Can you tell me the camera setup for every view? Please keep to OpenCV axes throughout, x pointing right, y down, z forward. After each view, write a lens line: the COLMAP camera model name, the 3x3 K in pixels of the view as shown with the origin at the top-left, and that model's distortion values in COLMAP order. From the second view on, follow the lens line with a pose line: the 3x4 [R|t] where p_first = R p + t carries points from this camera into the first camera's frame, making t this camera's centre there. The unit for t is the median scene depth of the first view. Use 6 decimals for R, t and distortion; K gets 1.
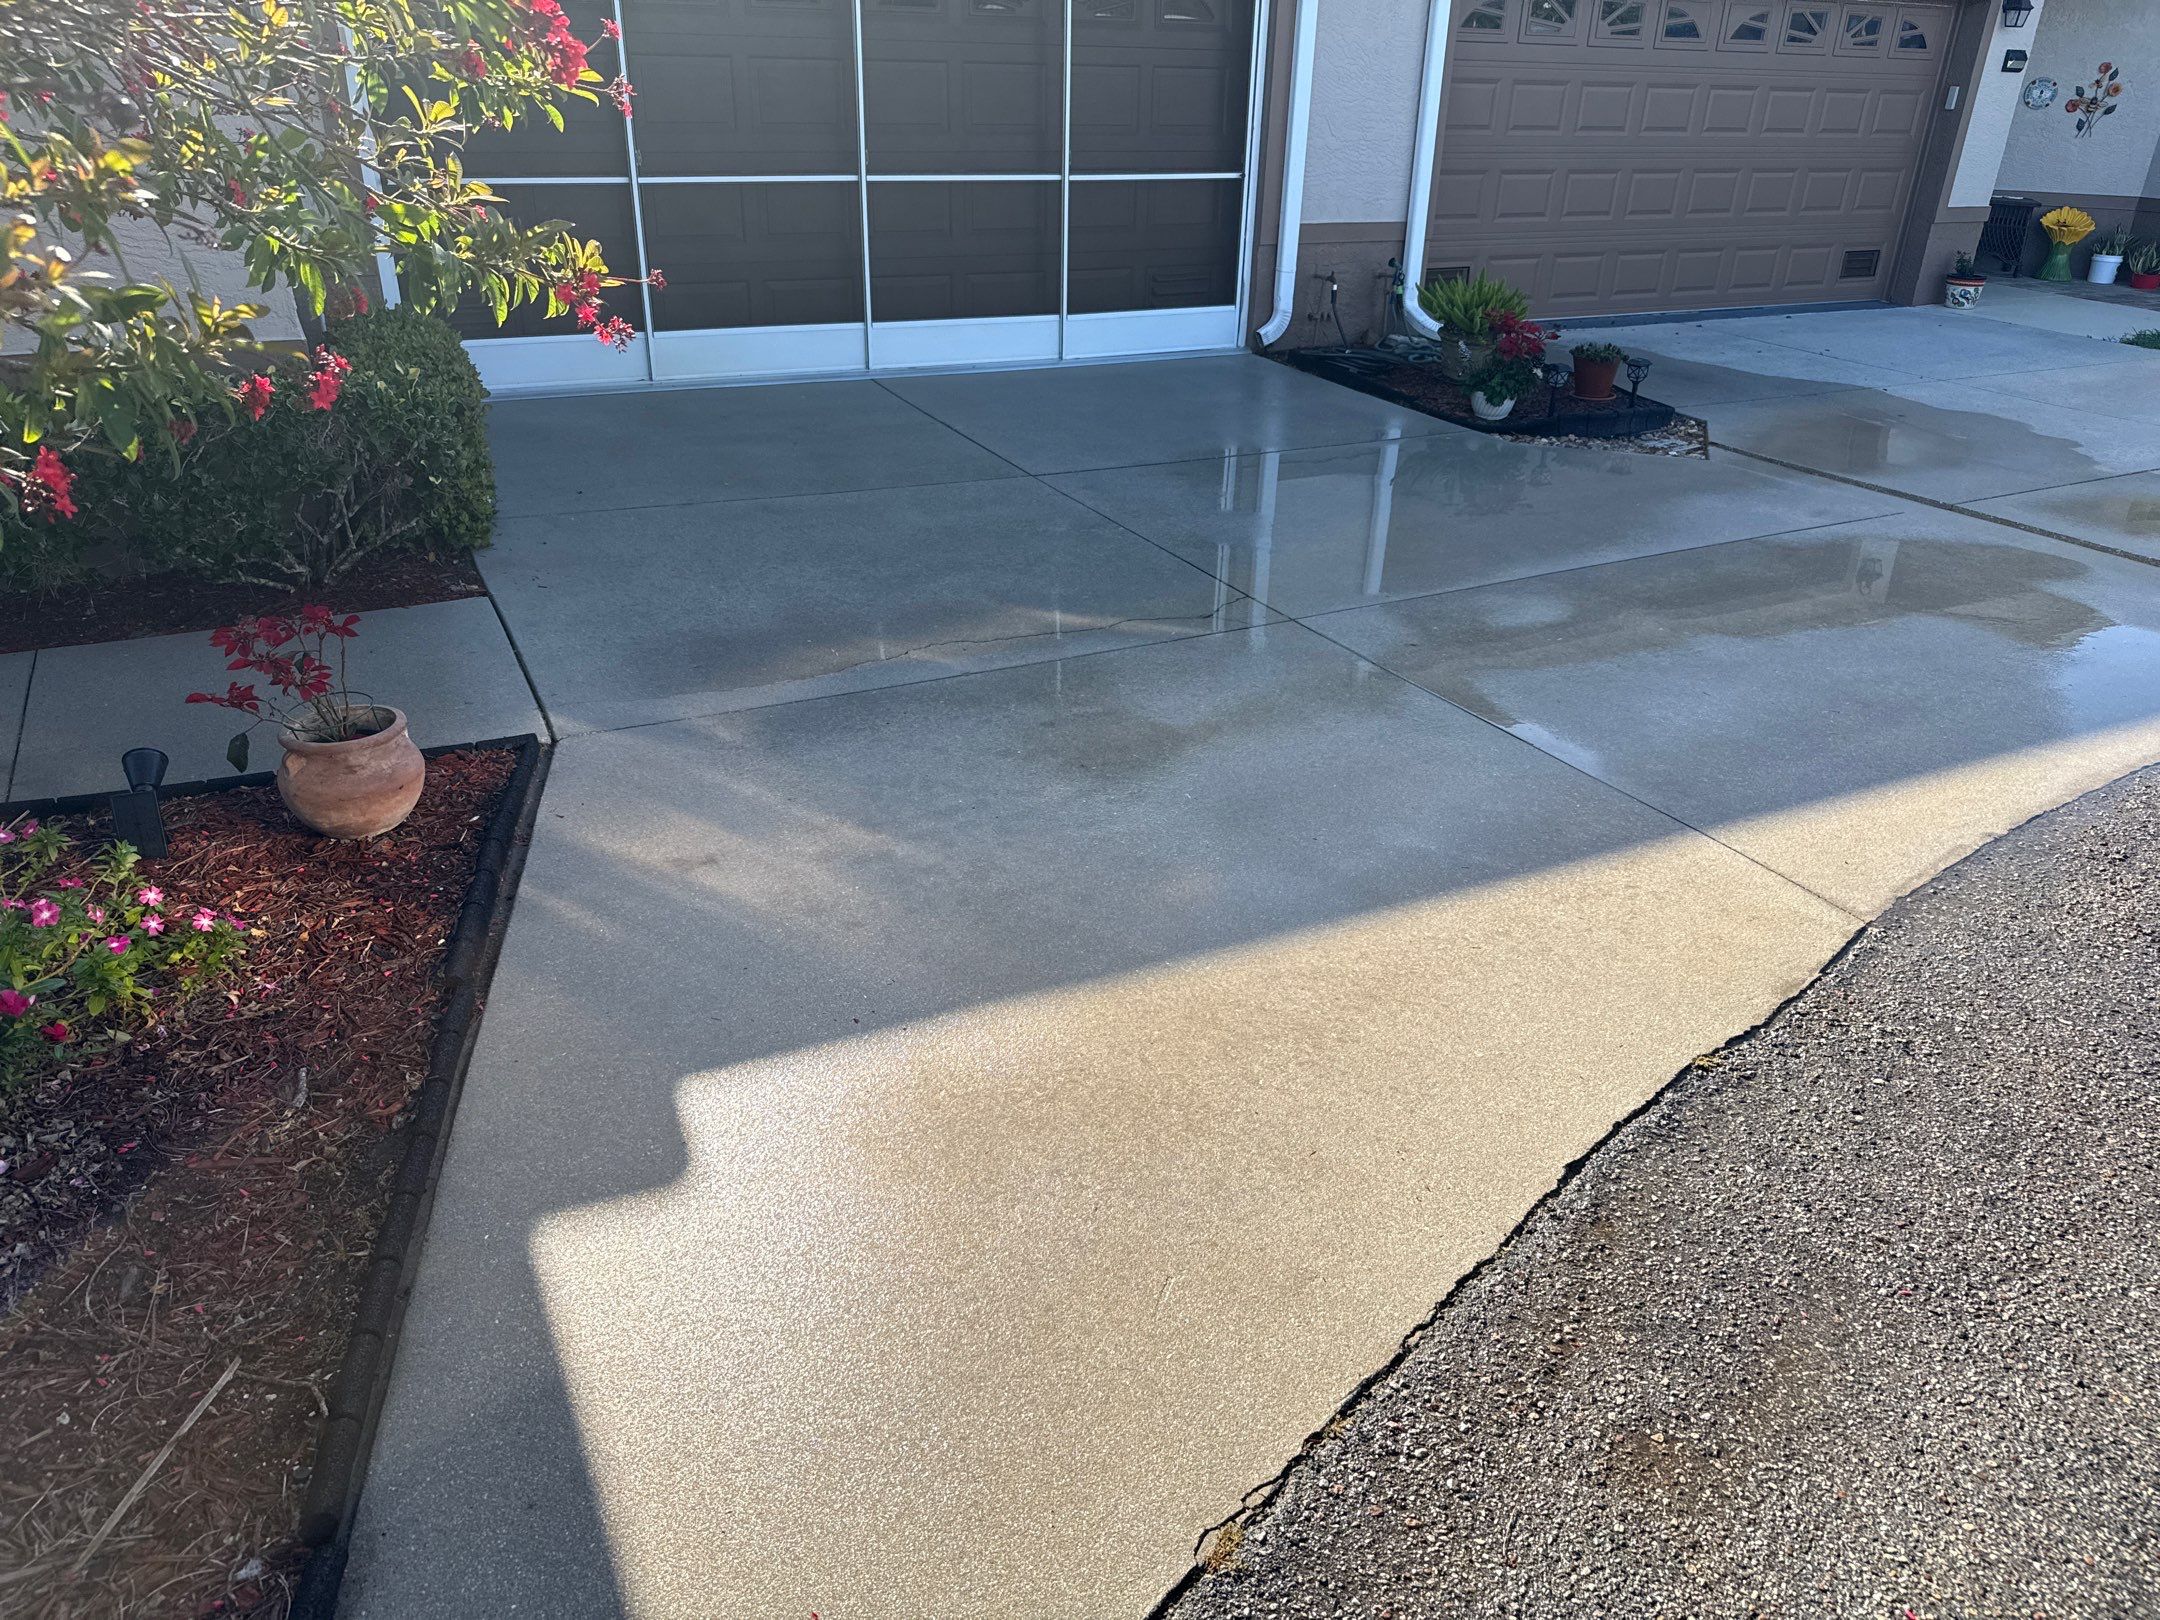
lens RADIAL K [[1521.0, 0, 1087.4], [0, 1521.0, 811.5], [0, 0, 1]] dist [0.022108, -0.020550]
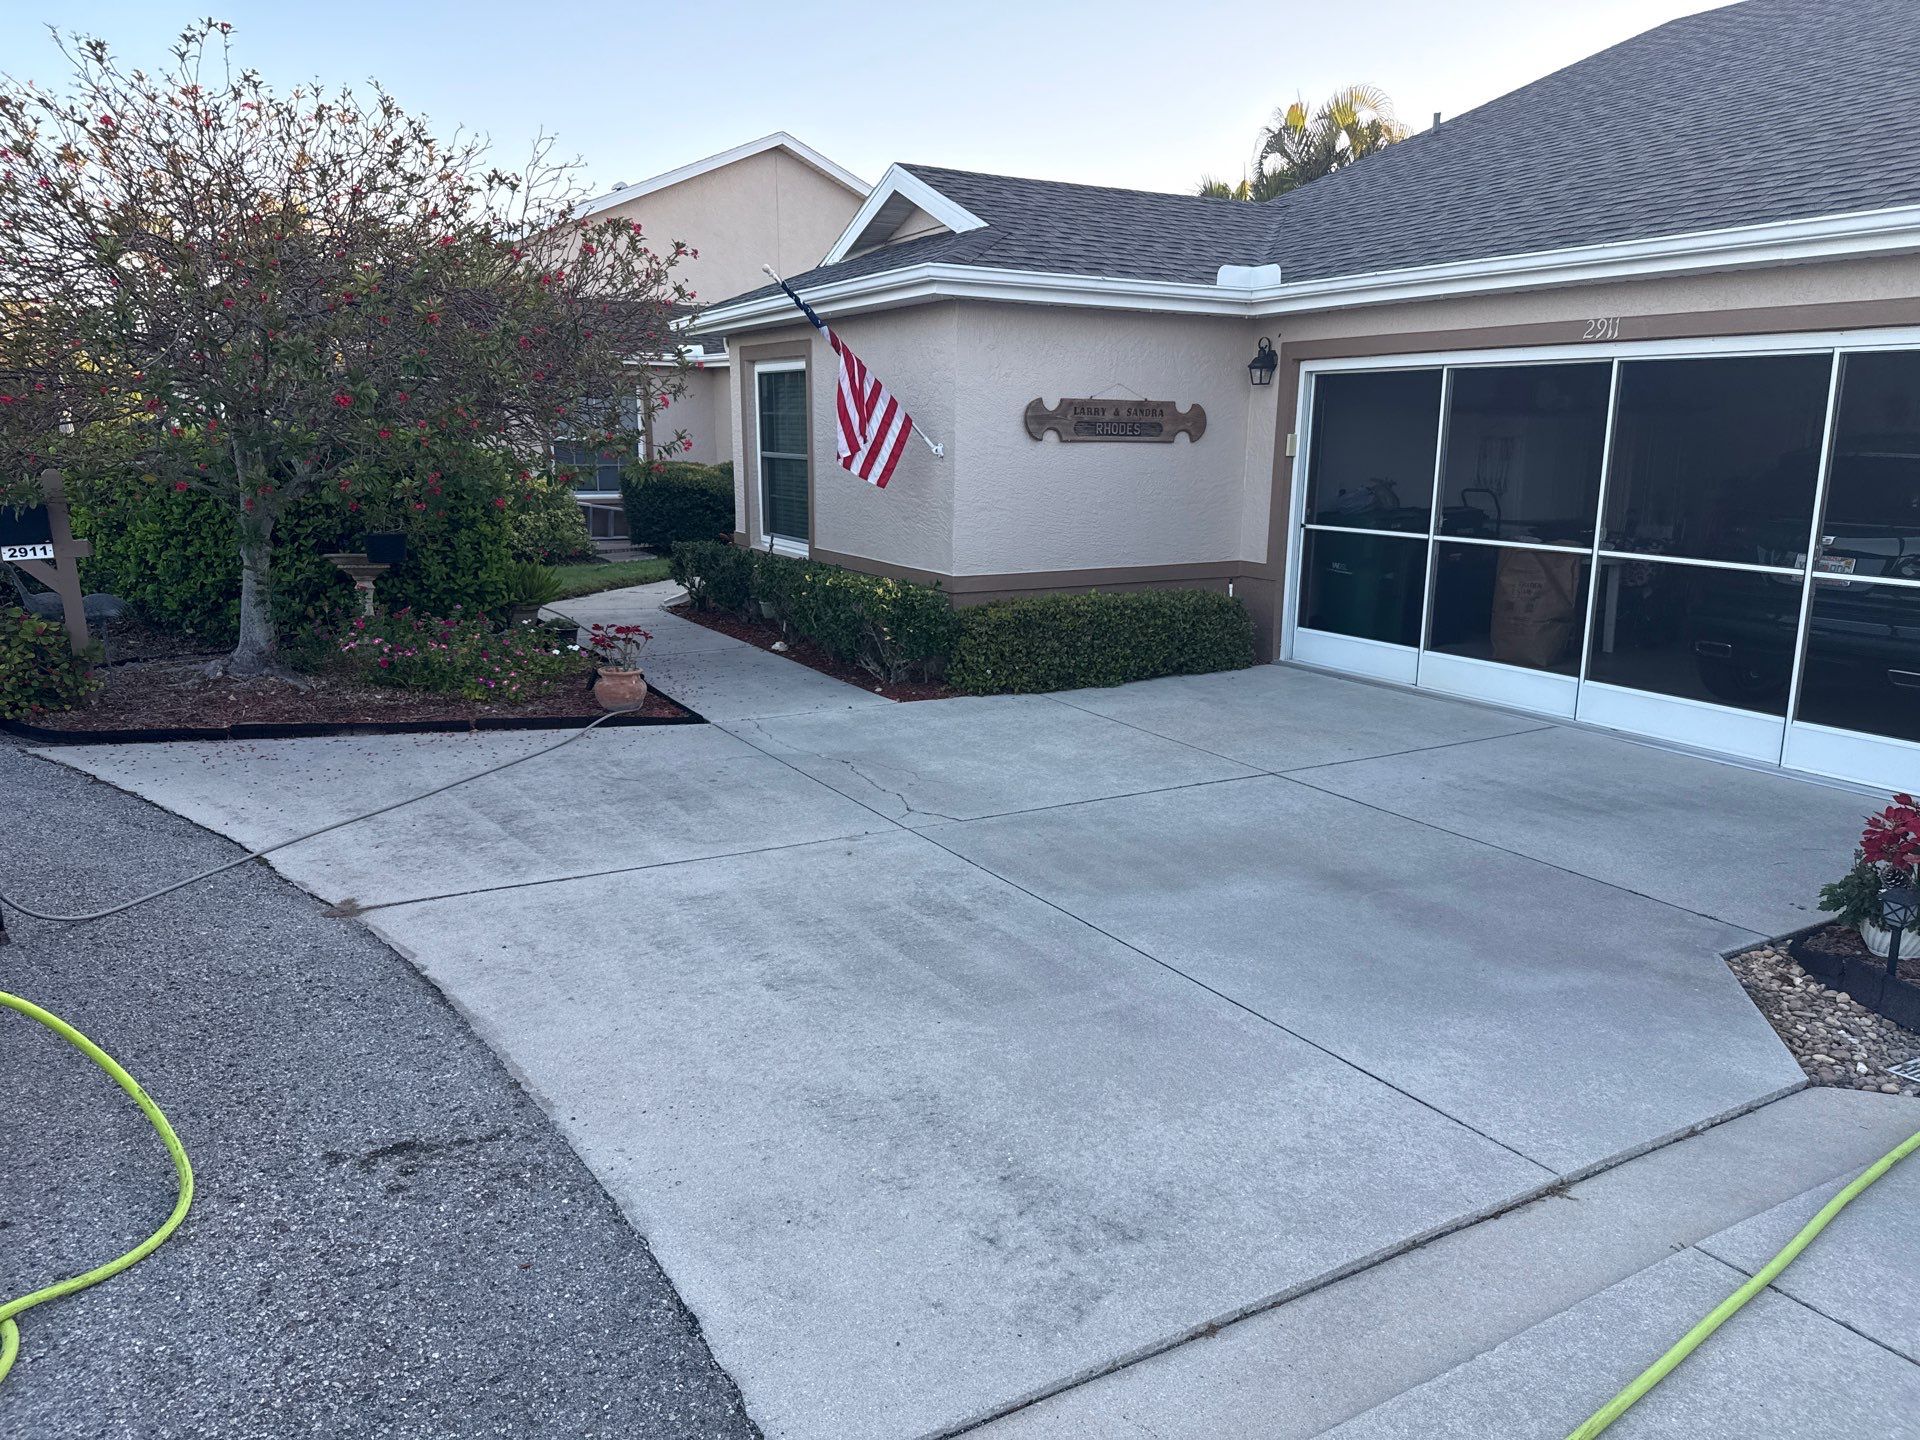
lens RADIAL K [[1352.0, 0, 964.3], [0, 1352.0, 715.6], [0, 0, 1]] dist [0.022108, -0.020550]
pose [[0.041229, 0.188117, -0.981281, 1.359147], [-0.456699, 0.877063, 0.148950, -0.439902], [0.888665, 0.442009, 0.122073, 0.942122]]
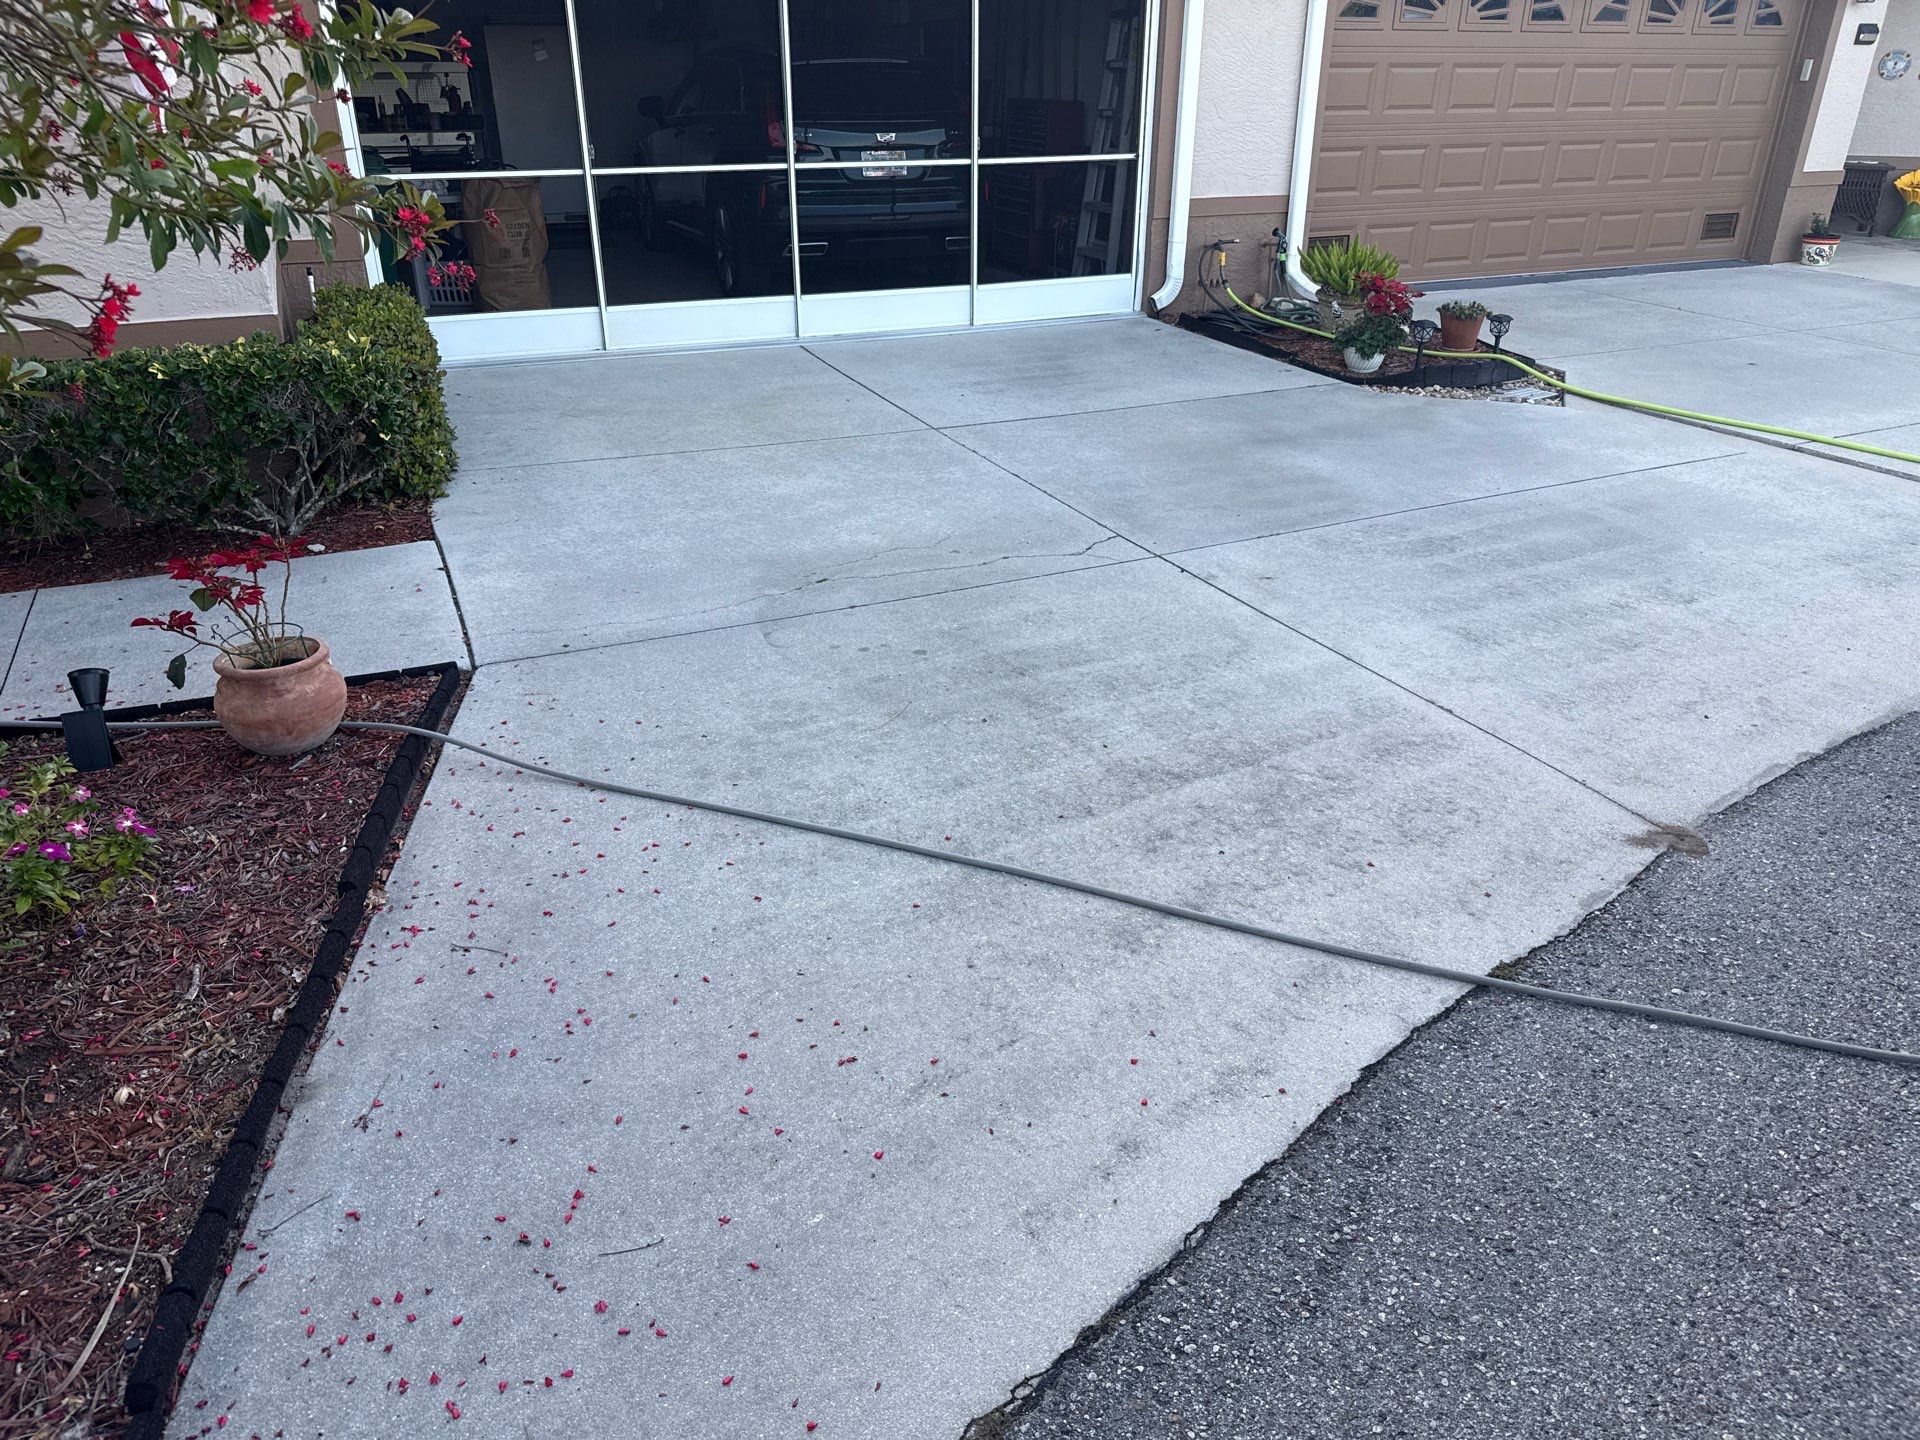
lens RADIAL K [[1352.0, 0, 958.6], [0, 1352.0, 724.6], [0, 0, 1]] dist [0.022108, -0.020550]
pose [[0.998397, -0.000097, -0.056603, 0.054293], [-0.000283, 0.999978, -0.006698, 0.001195], [0.056602, 0.006703, 0.998374, 0.032384]]
